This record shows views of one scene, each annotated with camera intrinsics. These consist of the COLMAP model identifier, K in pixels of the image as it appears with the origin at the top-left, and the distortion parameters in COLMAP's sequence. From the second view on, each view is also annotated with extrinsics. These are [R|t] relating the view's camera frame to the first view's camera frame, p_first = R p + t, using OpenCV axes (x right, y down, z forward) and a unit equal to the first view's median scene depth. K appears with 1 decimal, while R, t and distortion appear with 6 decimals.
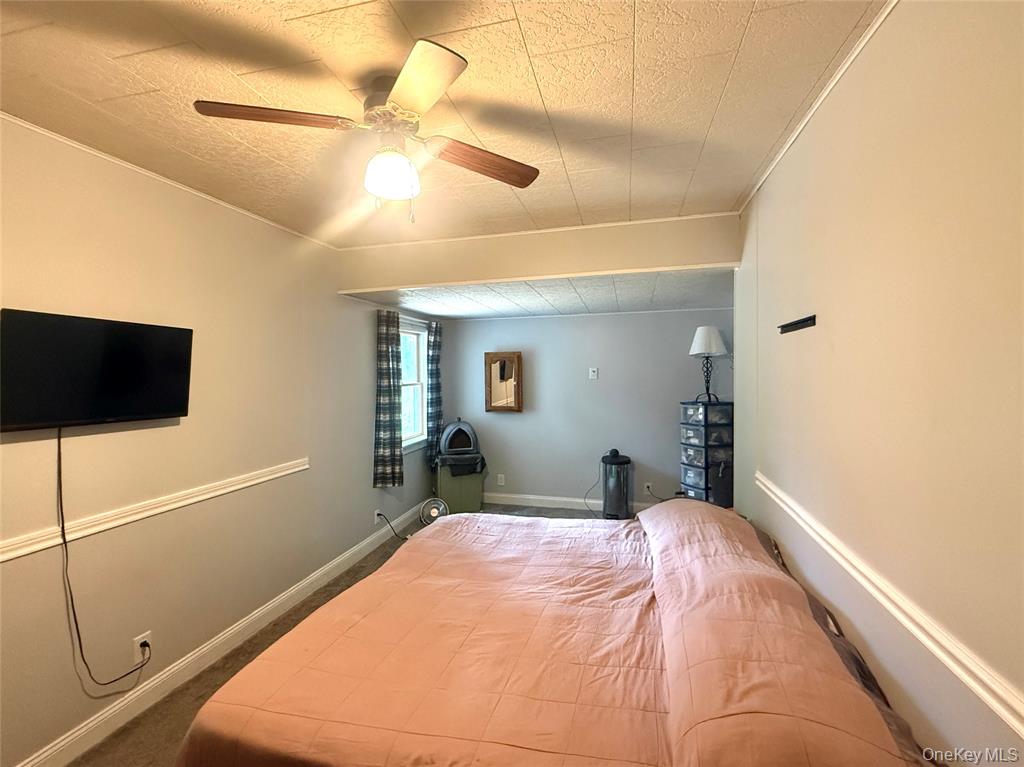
lens RADIAL K [[458.1, 0, 516.2], [0, 458.1, 384.7], [0, 0, 1]] dist [-0.000125, 0.000019]
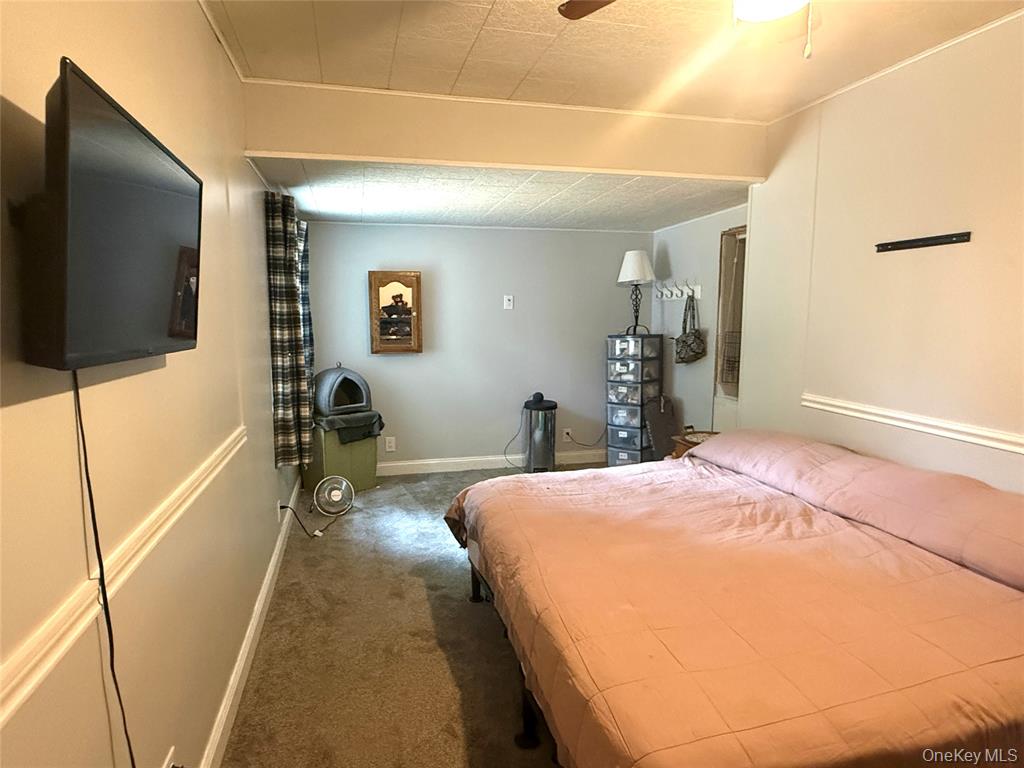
lens RADIAL K [[562.9, 0, 511.9], [0, 562.9, 383.3], [0, 0, 1]] dist [-0.000130, 0.000046]
pose [[0.879558, -0.052597, 0.472876, -0.350845], [0.007108, 0.995213, 0.097473, 0.024004], [-0.475739, -0.082372, 0.875721, 0.126017]]
